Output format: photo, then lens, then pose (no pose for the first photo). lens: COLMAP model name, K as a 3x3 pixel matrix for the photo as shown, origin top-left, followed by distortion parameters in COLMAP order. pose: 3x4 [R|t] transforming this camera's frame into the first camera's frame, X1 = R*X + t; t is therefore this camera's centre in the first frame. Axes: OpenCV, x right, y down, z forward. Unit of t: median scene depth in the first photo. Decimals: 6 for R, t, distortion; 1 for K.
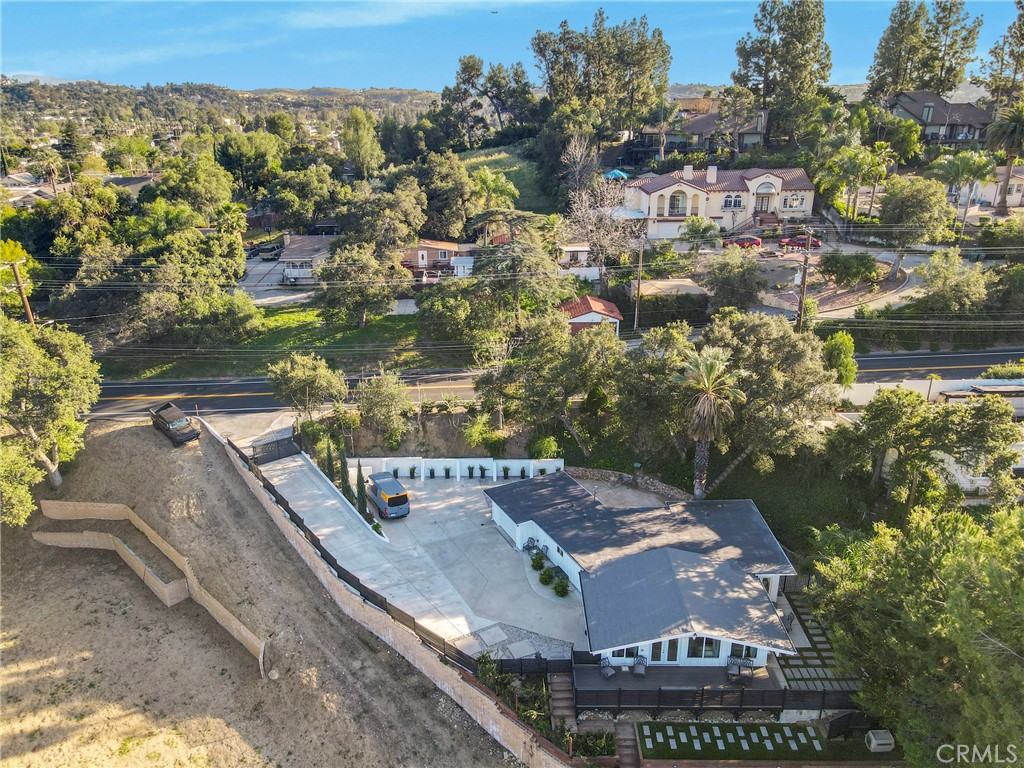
lens RADIAL K [[743.7, 0, 506.1], [0, 743.7, 384.5], [0, 0, 1]] dist [0.018635, -0.000126]
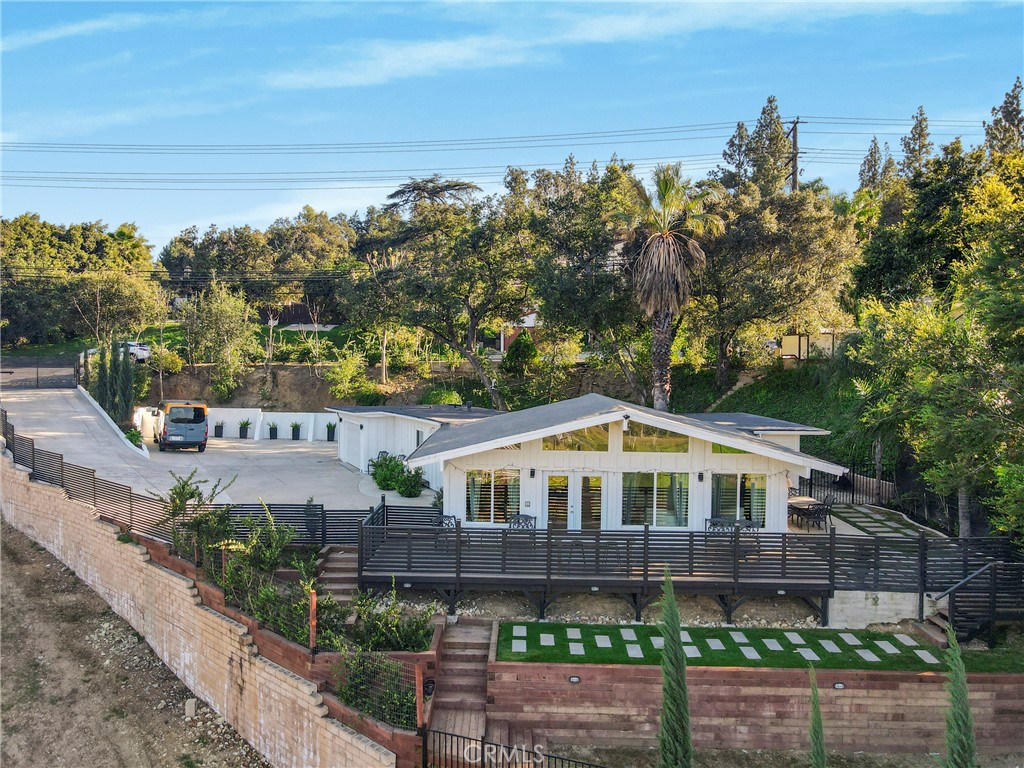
lens RADIAL K [[743.7, 0, 506.1], [0, 743.7, 384.5], [0, 0, 1]] dist [0.018635, -0.000126]
pose [[0.999710, 0.024053, -0.001488, 0.160274], [-0.023217, 0.944738, -0.327004, 0.422857], [-0.006460, 0.326944, 0.945022, 0.497795]]
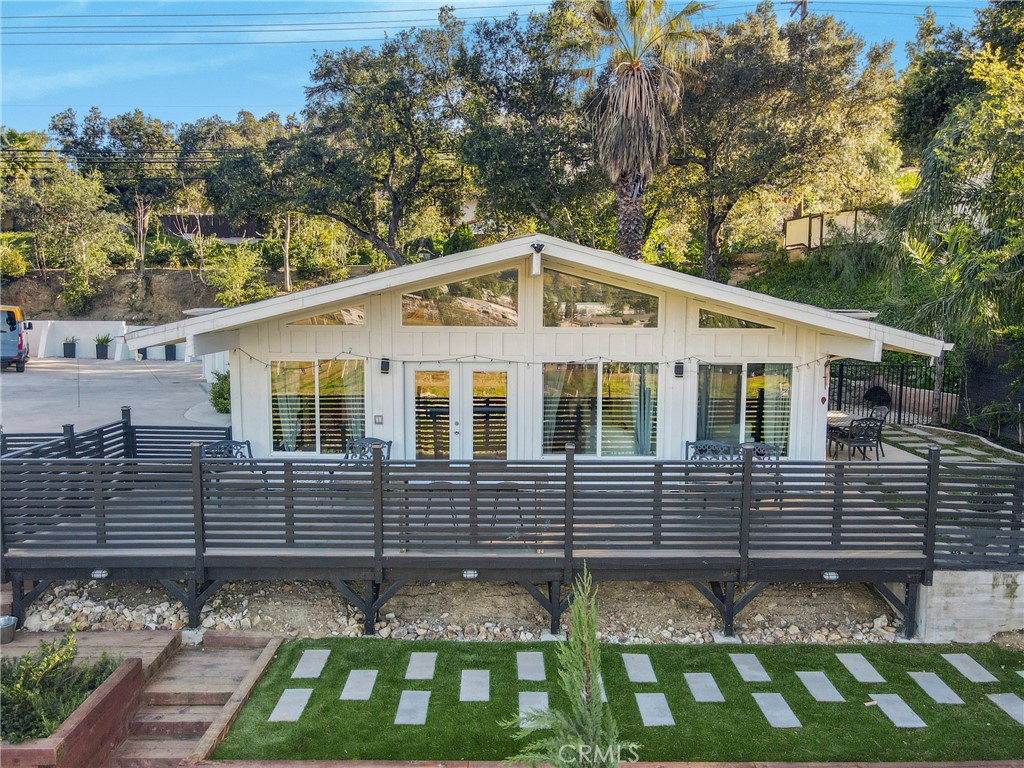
lens RADIAL K [[743.7, 0, 506.1], [0, 743.7, 384.5], [0, 0, 1]] dist [0.018635, -0.000126]
pose [[0.999641, 0.014968, 0.022217, 0.213910], [-0.008792, 0.966719, -0.255691, 0.396719], [-0.025304, 0.255404, 0.966503, 0.697522]]
